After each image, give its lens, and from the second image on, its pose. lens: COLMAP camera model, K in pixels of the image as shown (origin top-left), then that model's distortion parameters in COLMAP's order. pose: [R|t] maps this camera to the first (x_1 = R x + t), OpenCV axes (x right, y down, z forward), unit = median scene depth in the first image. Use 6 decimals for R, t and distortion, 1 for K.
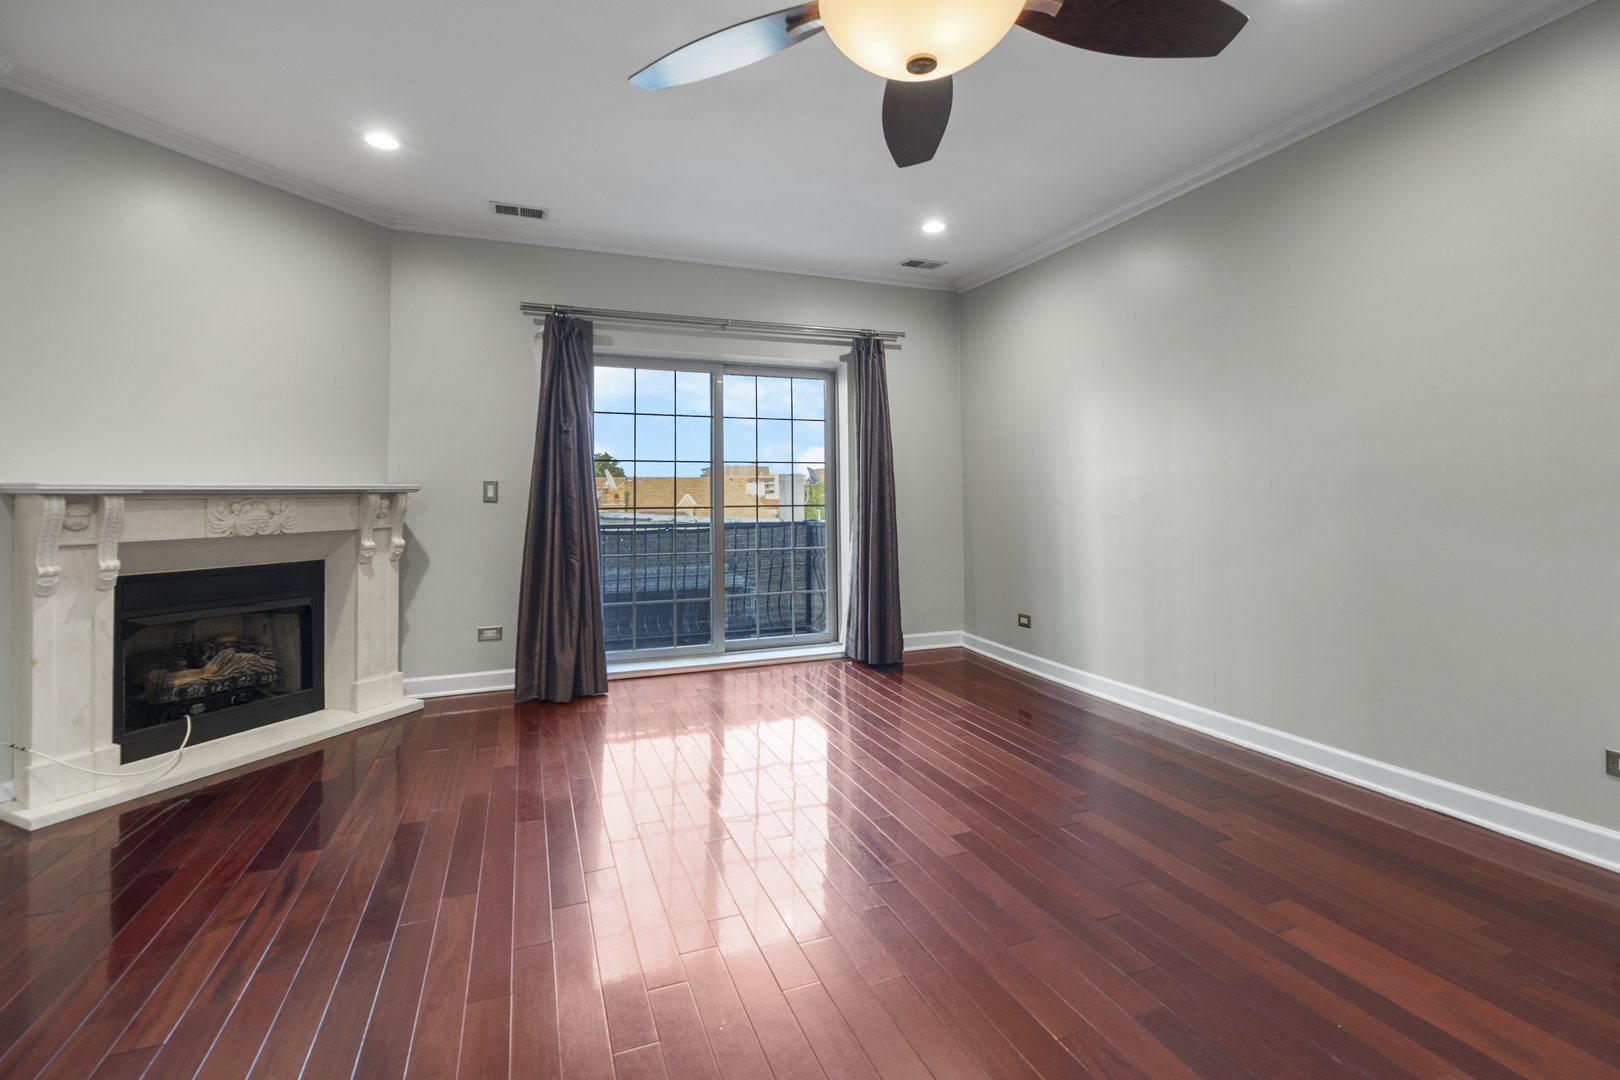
lens RADIAL K [[709.6, 0, 790.4], [0, 709.6, 502.0], [0, 0, 1]] dist [0.002903, -0.000298]
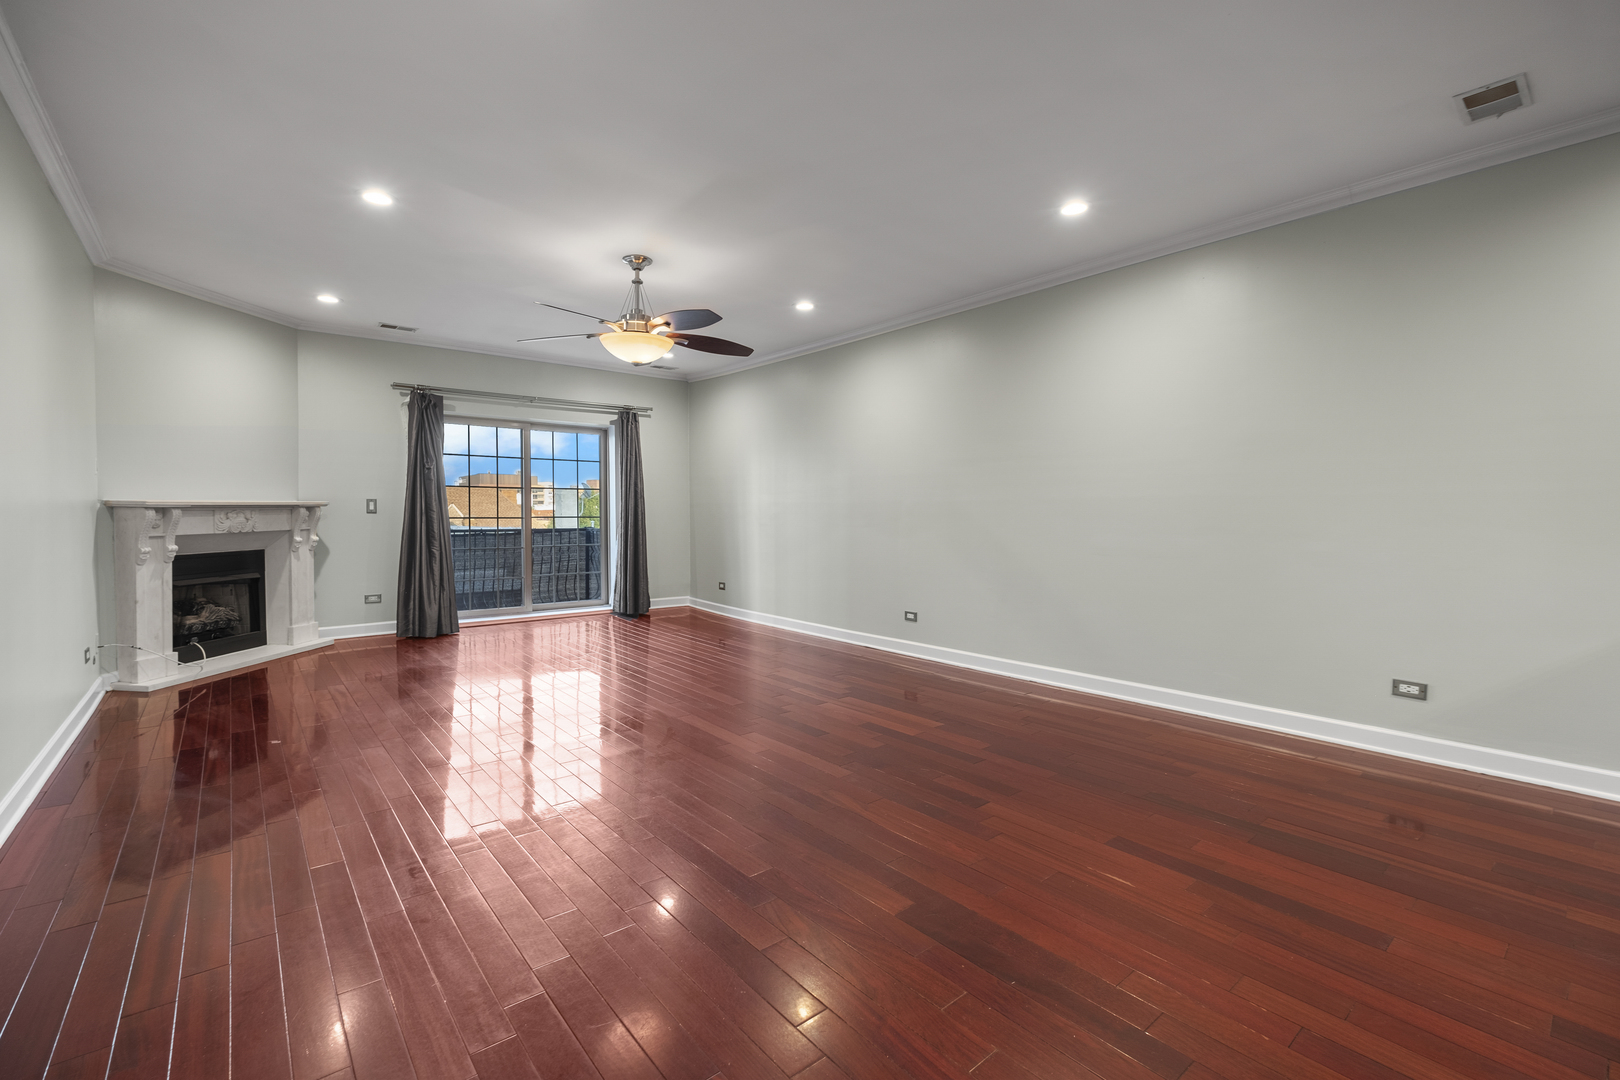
lens RADIAL K [[709.6, 0, 801.9], [0, 709.6, 531.8], [0, 0, 1]] dist [0.002903, -0.000298]
pose [[0.946339, 0.001870, 0.323171, -0.042689], [-0.010030, 0.999671, 0.023586, -0.005032], [-0.323021, -0.025562, 0.946047, -0.765499]]
